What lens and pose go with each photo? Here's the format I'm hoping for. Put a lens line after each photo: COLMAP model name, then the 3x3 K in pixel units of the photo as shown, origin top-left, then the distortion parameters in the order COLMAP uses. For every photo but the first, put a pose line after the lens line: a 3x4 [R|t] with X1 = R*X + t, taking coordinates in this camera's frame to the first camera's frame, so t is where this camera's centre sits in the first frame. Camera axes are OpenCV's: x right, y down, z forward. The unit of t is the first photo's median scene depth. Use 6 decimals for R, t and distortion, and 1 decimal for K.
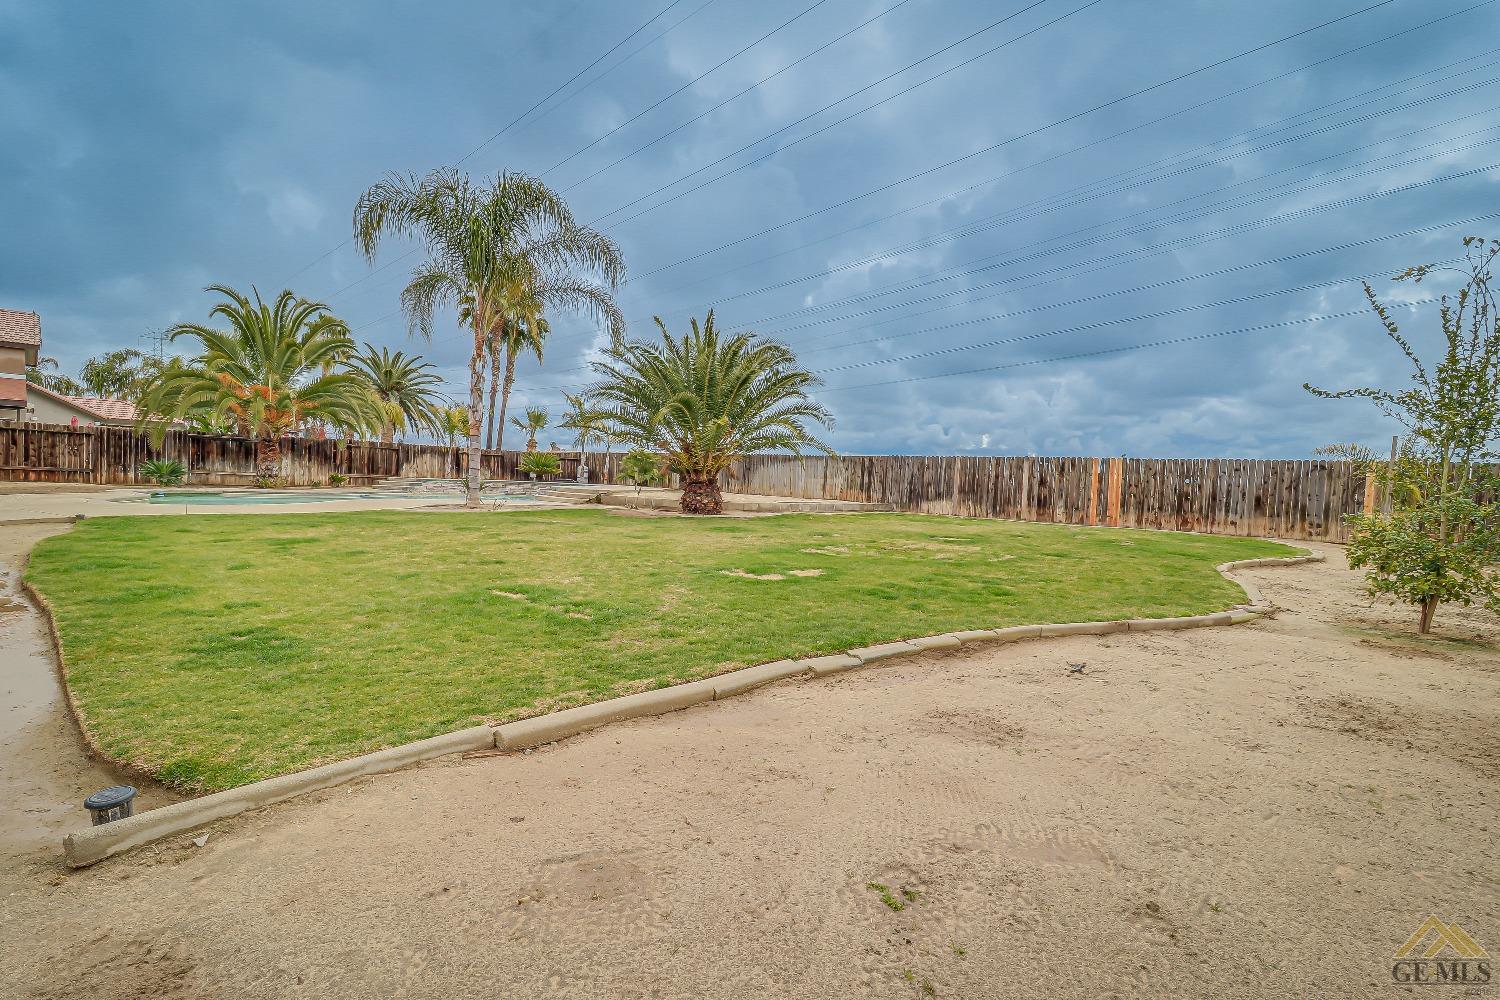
lens RADIAL K [[684.8, 0, 751.2], [0, 684.8, 499.6], [0, 0, 1]] dist [-0.011855, -0.000499]
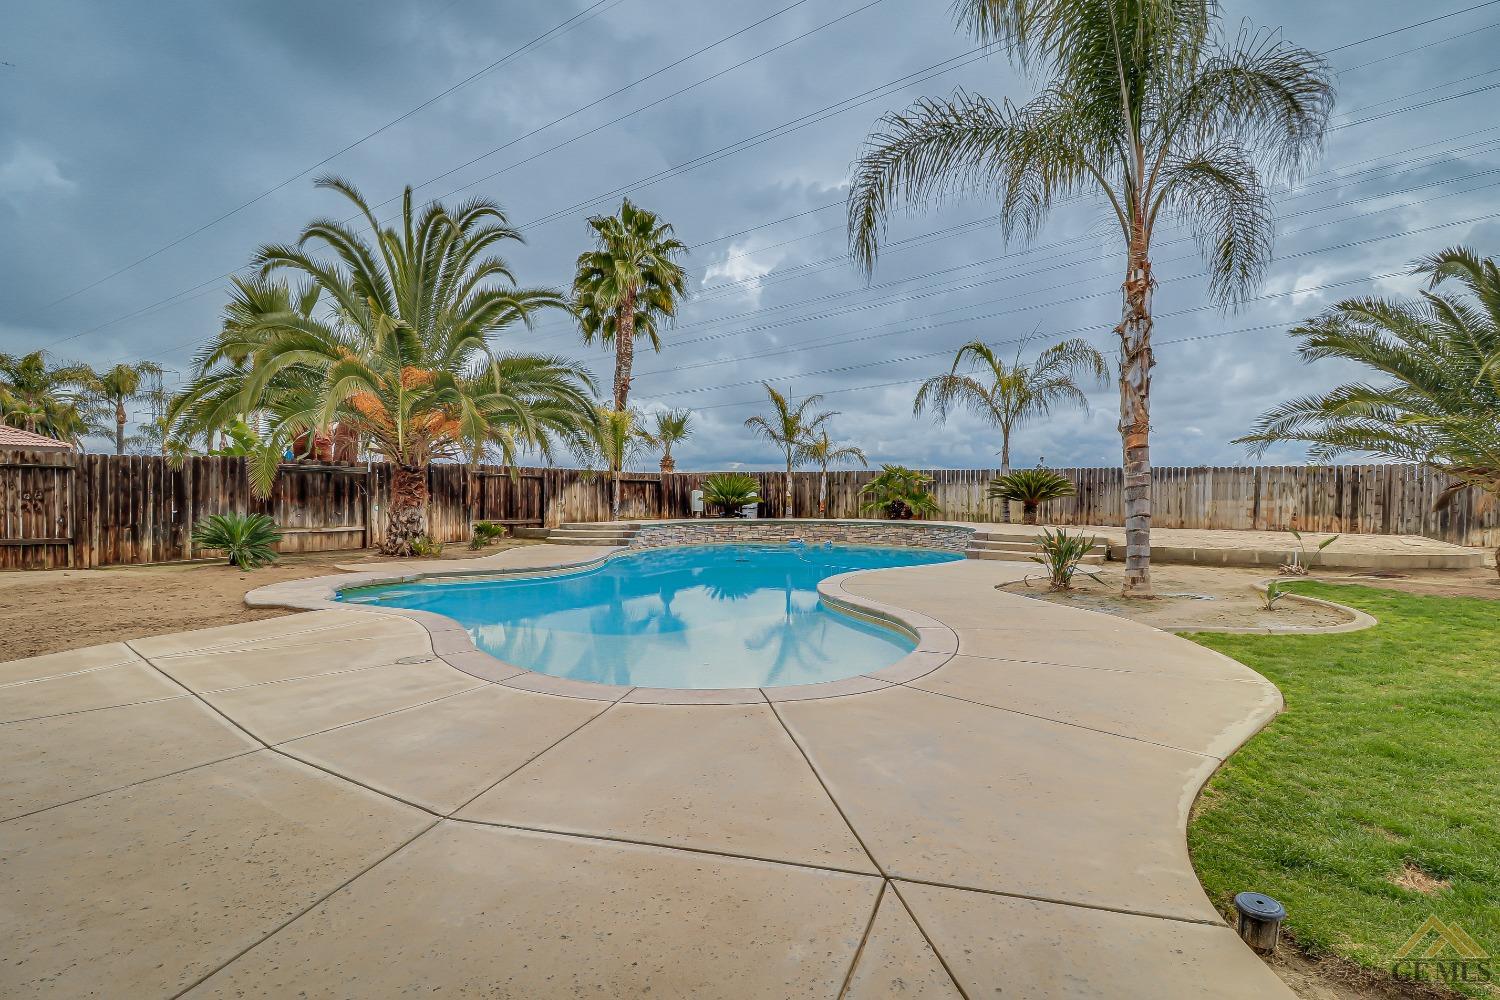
lens RADIAL K [[713.2, 0, 737.4], [0, 713.2, 501.0], [0, 0, 1]] dist [-0.012110, -0.003616]
pose [[0.985601, -0.037927, 0.164781, -0.530557], [0.040618, 0.999090, -0.012993, -0.042131], [-0.164139, 0.019499, 0.986245, 0.377101]]
